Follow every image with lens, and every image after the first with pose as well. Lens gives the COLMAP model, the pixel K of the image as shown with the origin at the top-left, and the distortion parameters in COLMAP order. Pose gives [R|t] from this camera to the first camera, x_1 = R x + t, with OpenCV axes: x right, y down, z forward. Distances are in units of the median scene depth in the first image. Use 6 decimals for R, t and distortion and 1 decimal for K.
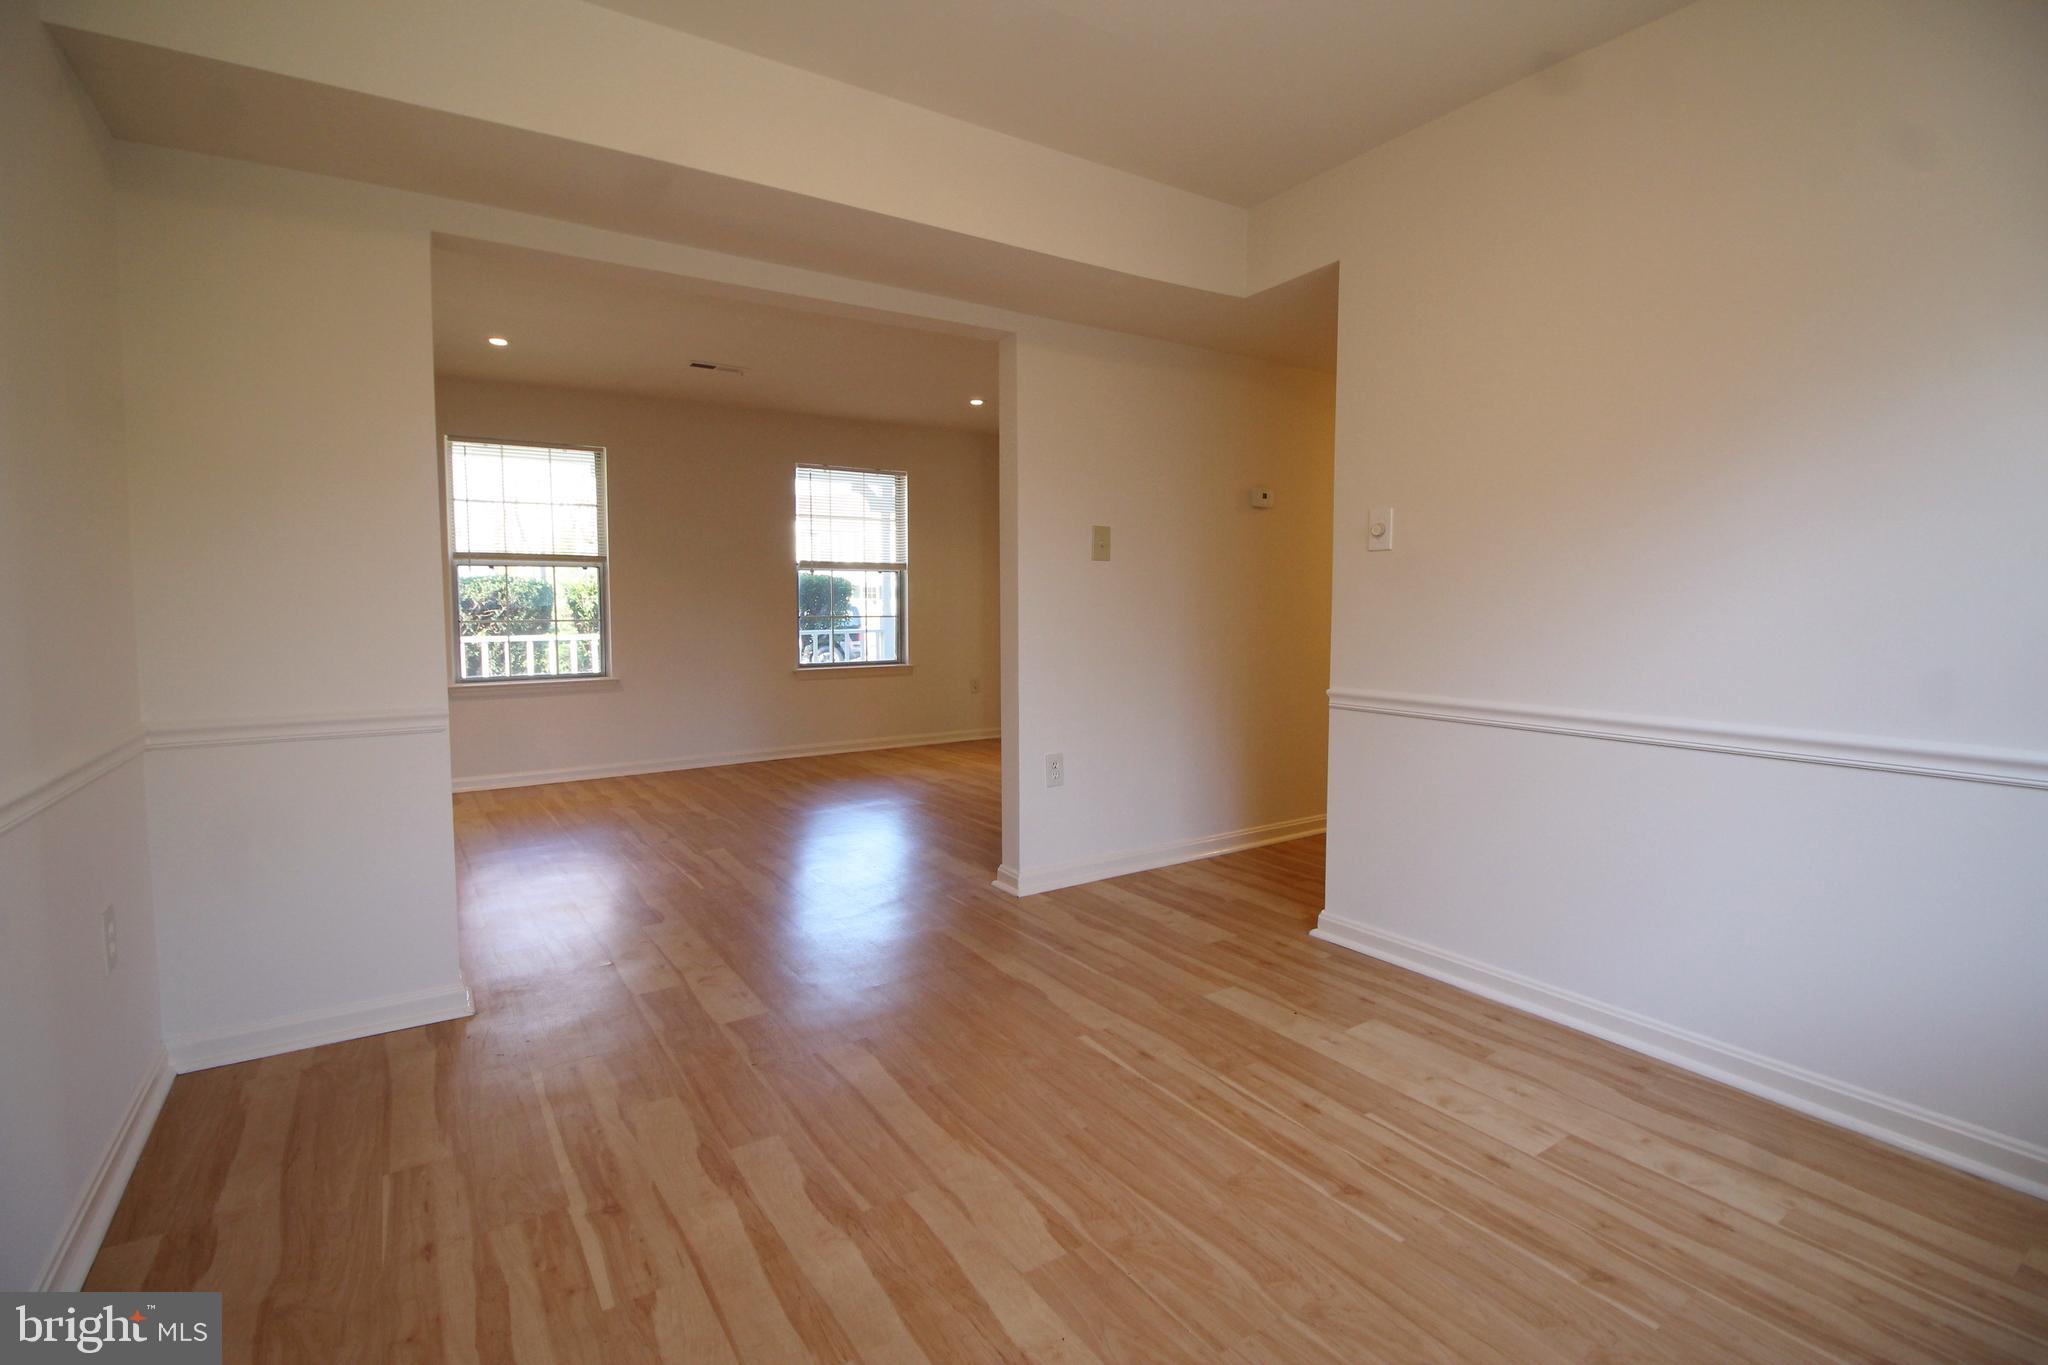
lens RADIAL K [[941.7, 0, 1015.8], [0, 941.7, 662.3], [0, 0, 1]] dist [-0.001966, -0.011092]
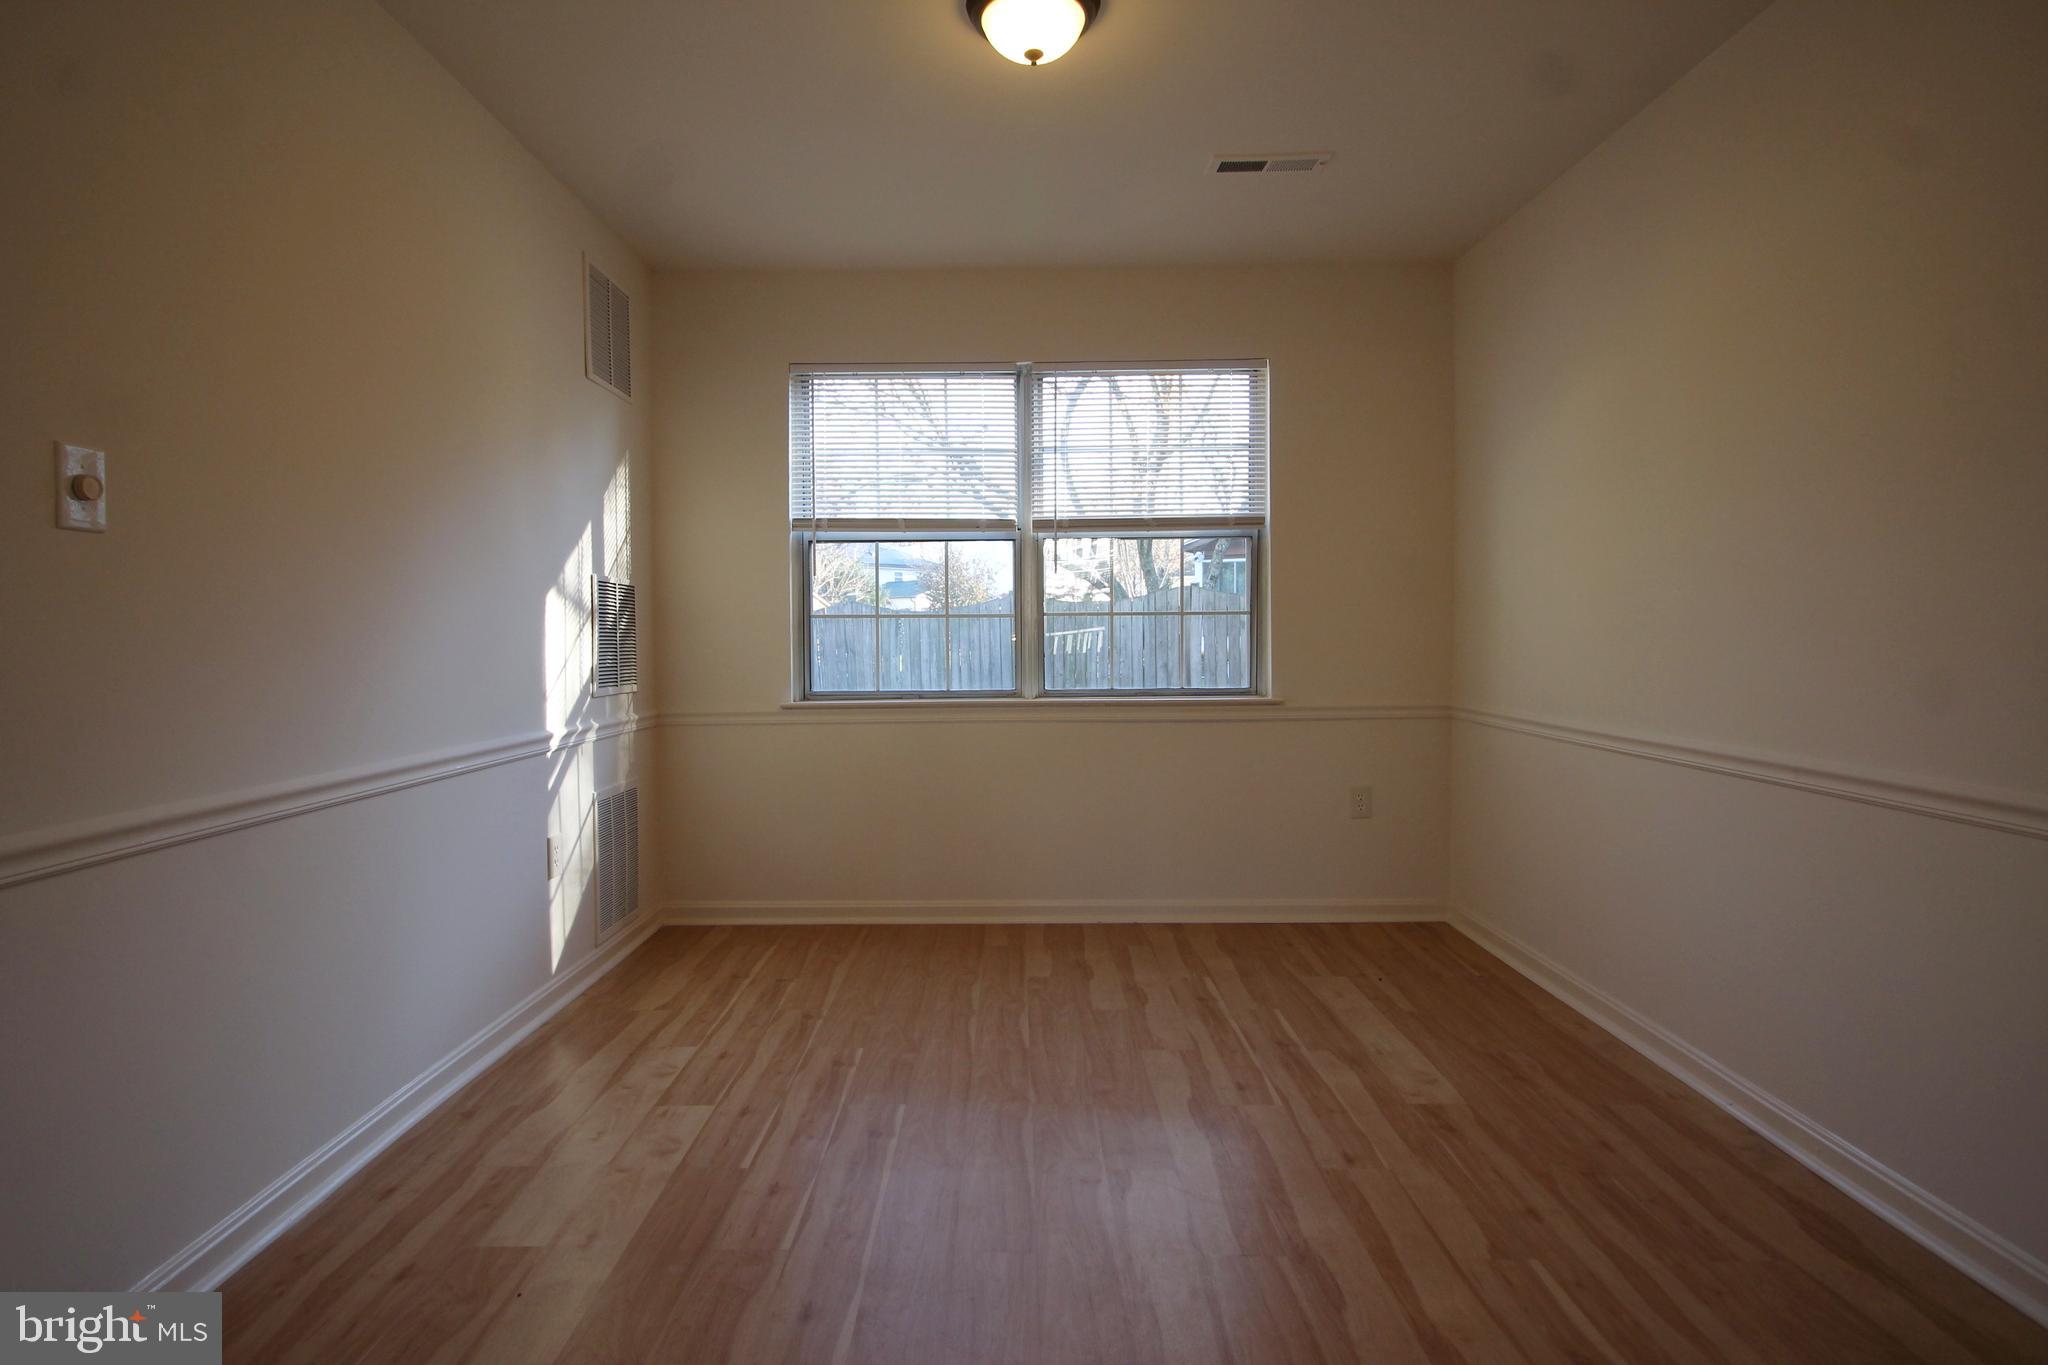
lens RADIAL K [[1041.5, 0, 1012.2], [0, 1041.5, 662.7], [0, 0, 1]] dist [-0.001011, -0.016754]
pose [[-0.834435, -0.008245, 0.551045, -0.466628], [0.042747, 0.995907, 0.079633, -0.112301], [-0.549446, 0.090004, -0.830667, 1.813847]]
